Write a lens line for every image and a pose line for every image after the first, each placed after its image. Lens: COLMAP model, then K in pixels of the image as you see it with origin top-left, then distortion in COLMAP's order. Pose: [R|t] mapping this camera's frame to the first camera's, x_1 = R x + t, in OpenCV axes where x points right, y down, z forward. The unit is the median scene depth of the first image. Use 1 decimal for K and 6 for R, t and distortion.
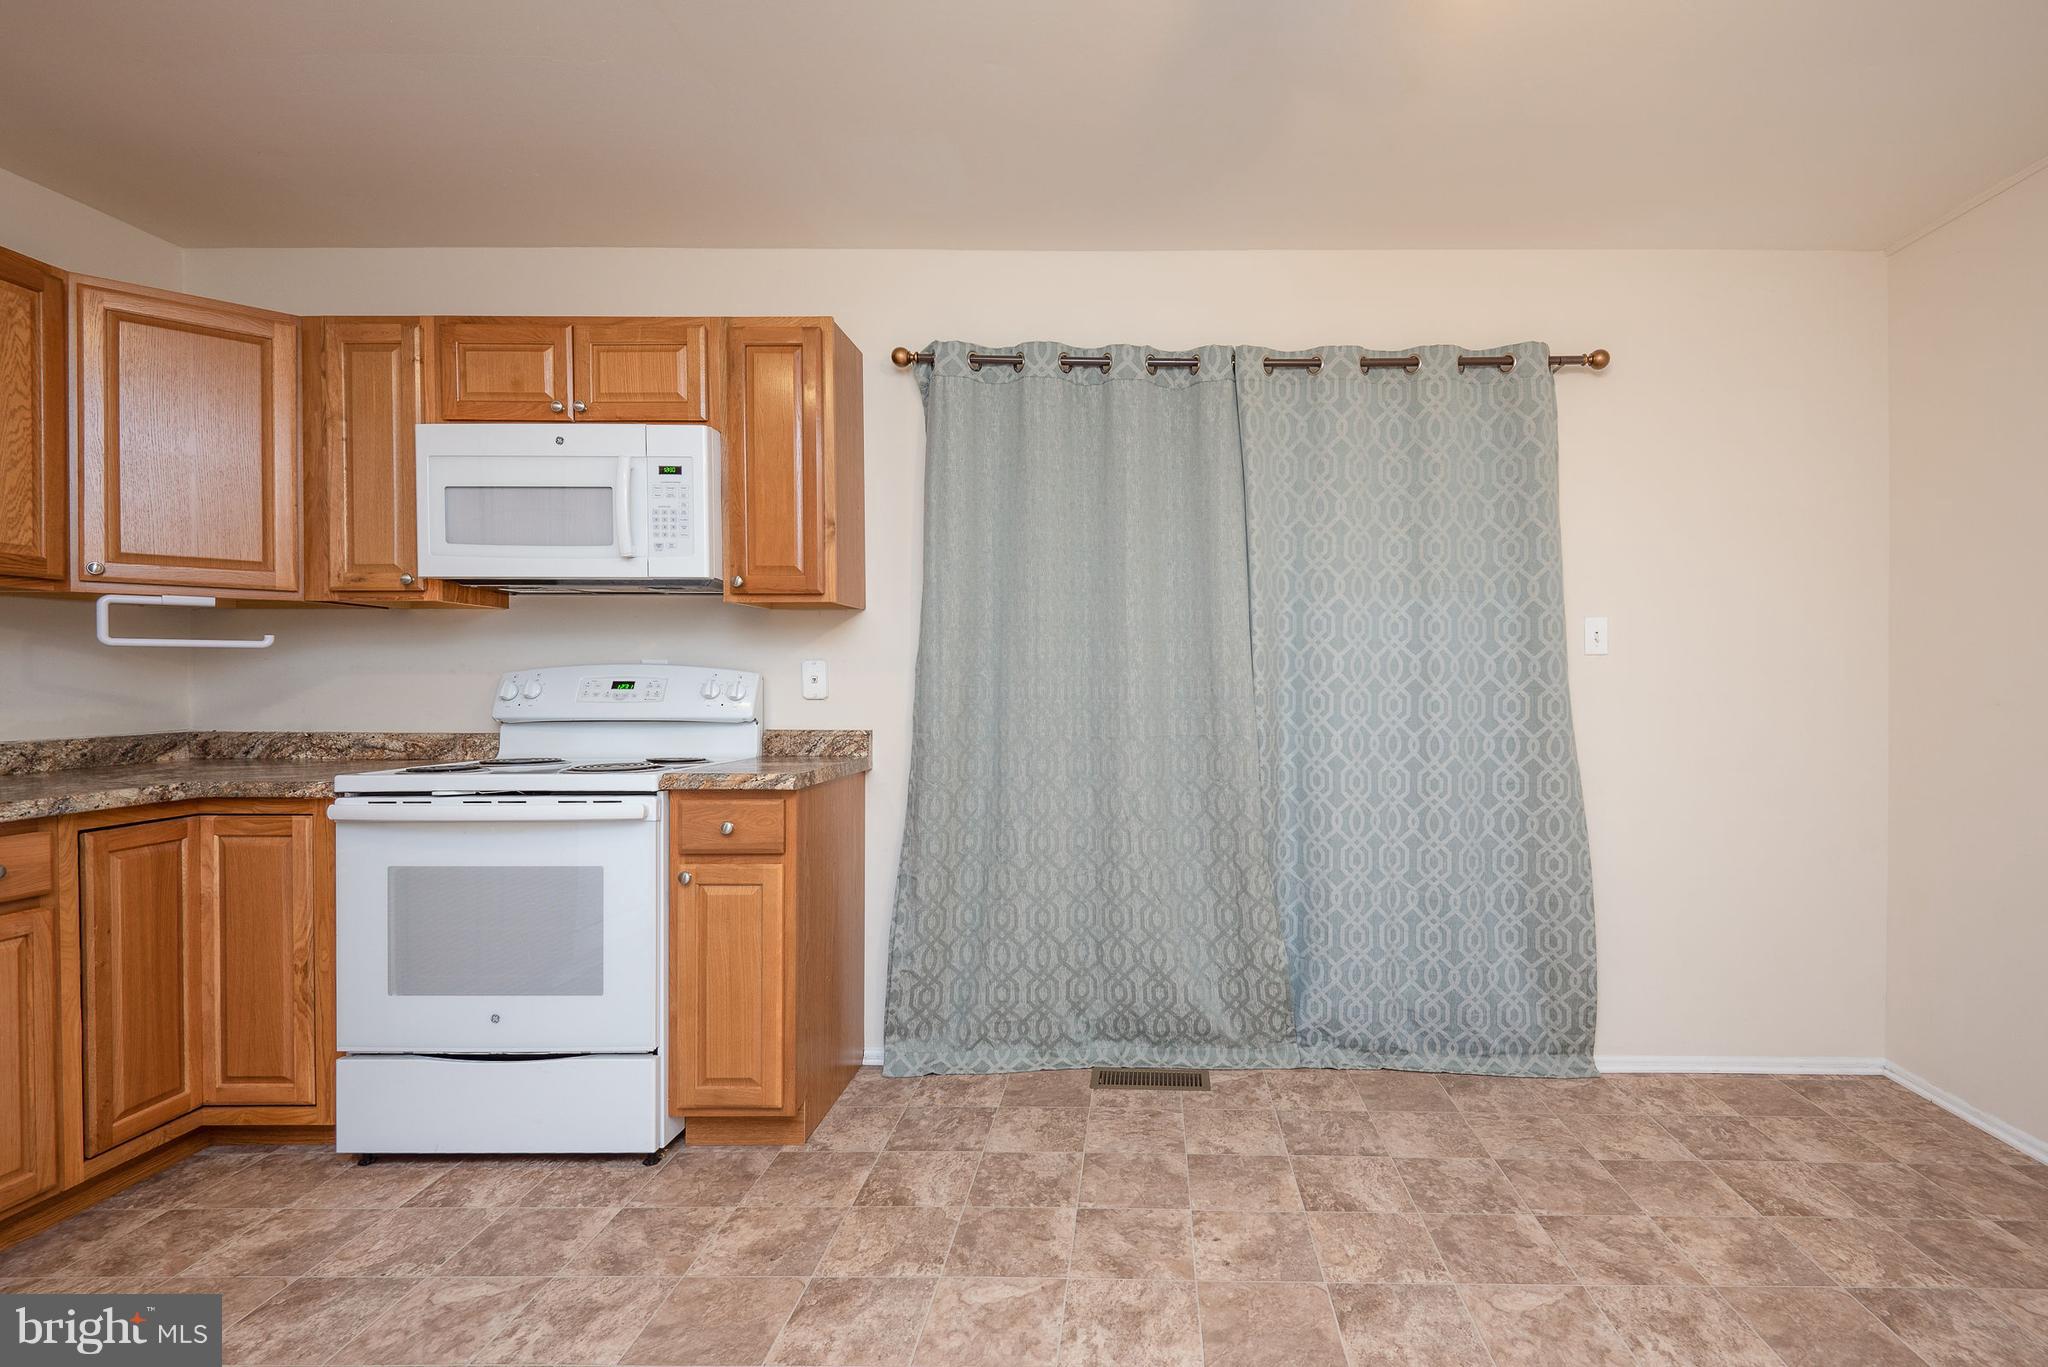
lens RADIAL K [[980.3, 0, 1169.7], [0, 980.3, 688.8], [0, 0, 1]] dist [-0.000833, -0.001198]
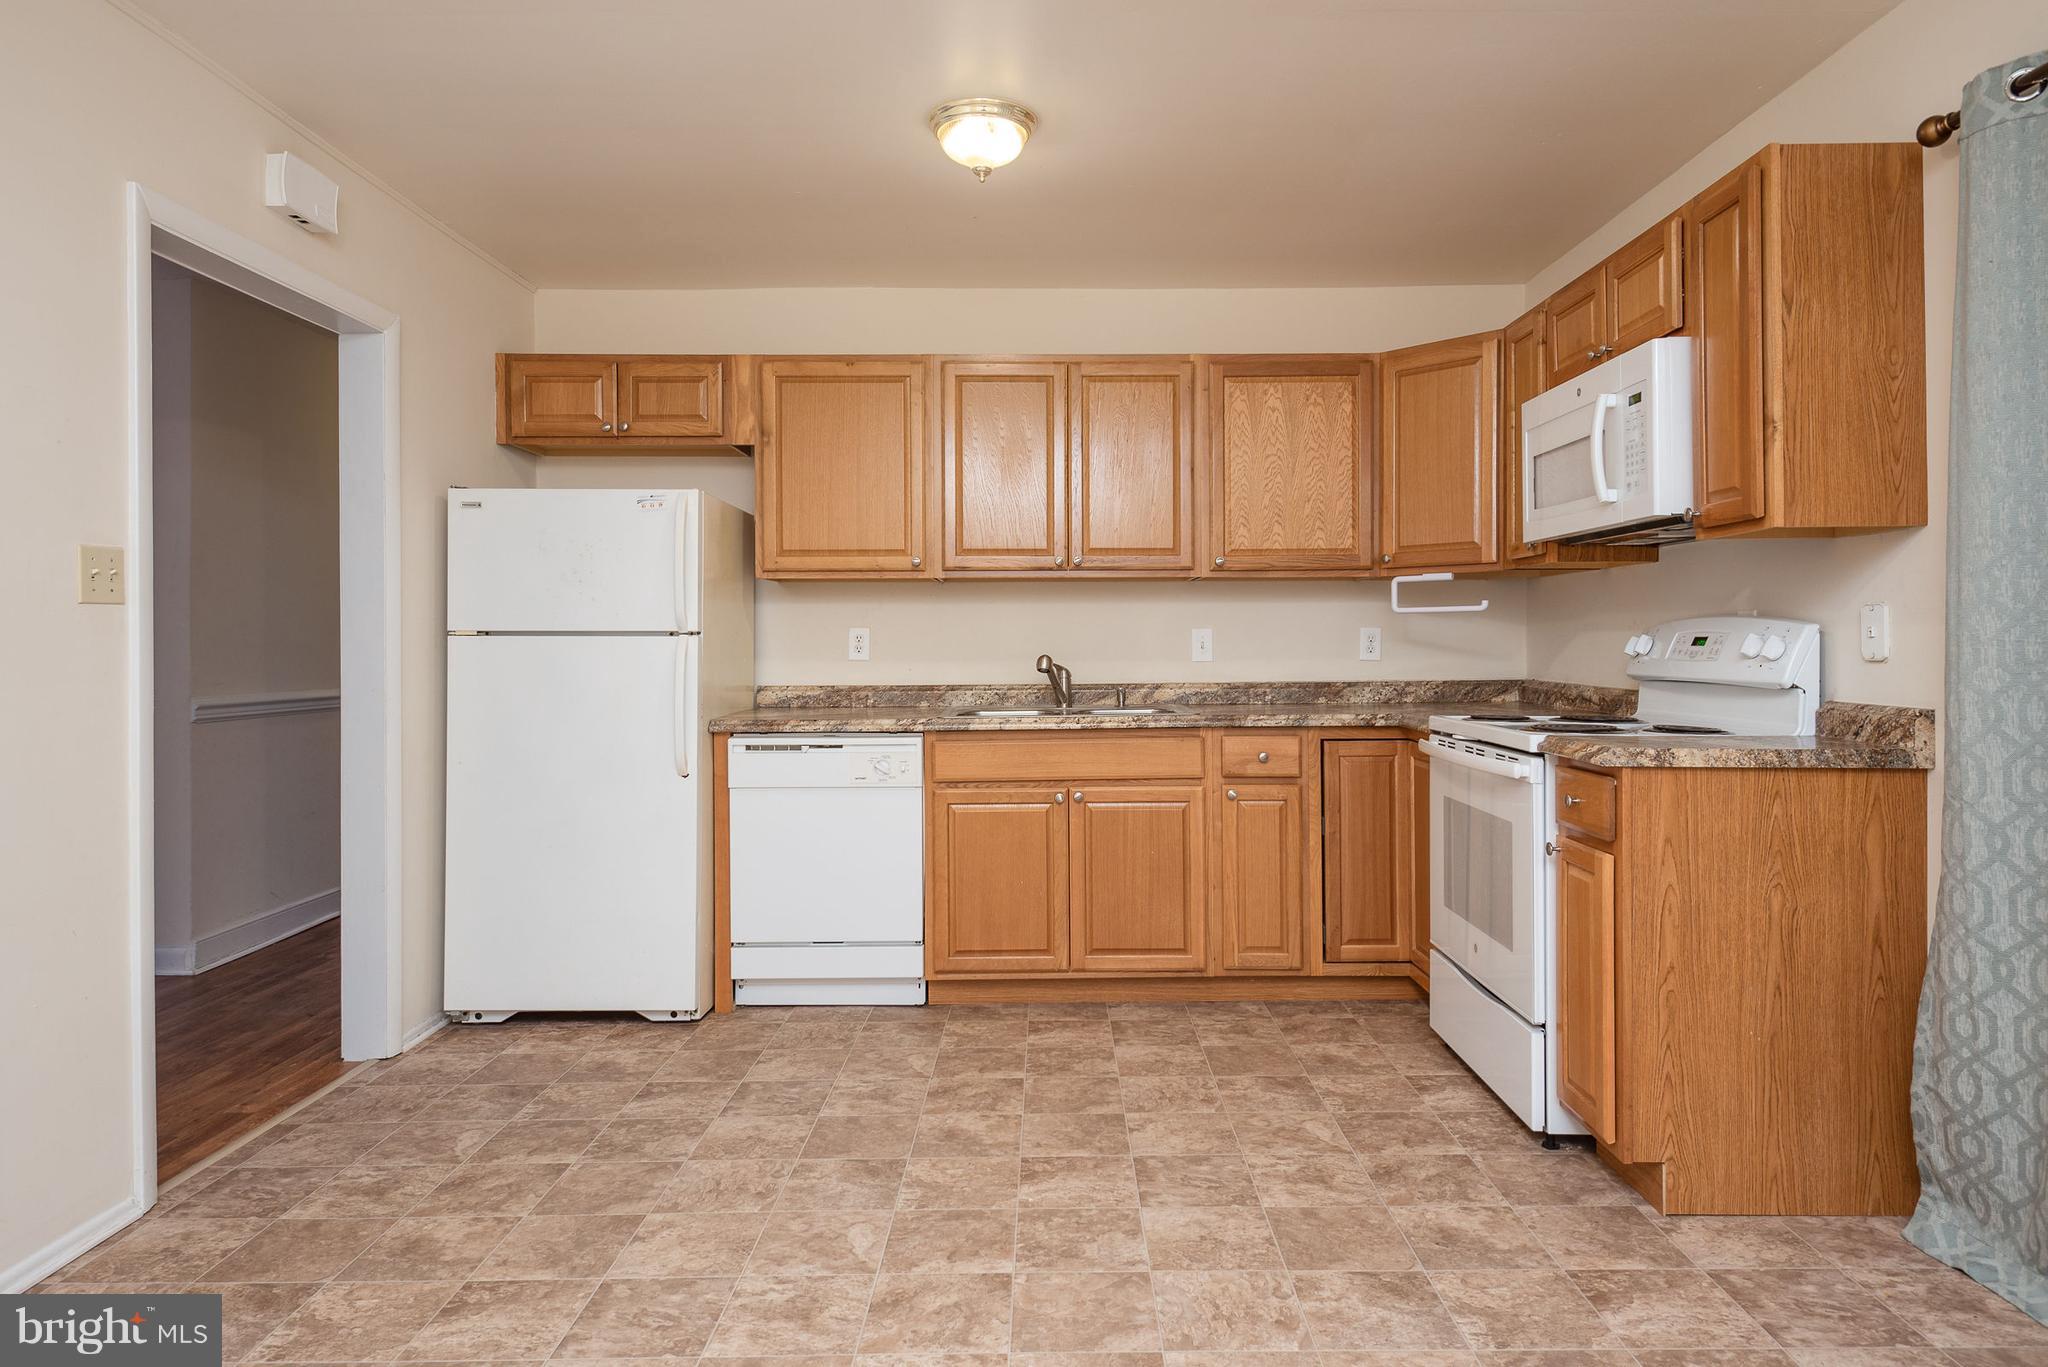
lens RADIAL K [[1208.0, 0, 1028.2], [0, 1208.0, 635.6], [0, 0, 1]] dist [0.038760, -0.021982]
pose [[-0.015534, -0.004674, -0.999868, 0.656745], [-0.003451, 0.999983, -0.004621, -0.002441], [0.999873, 0.003378, -0.015550, 0.510833]]
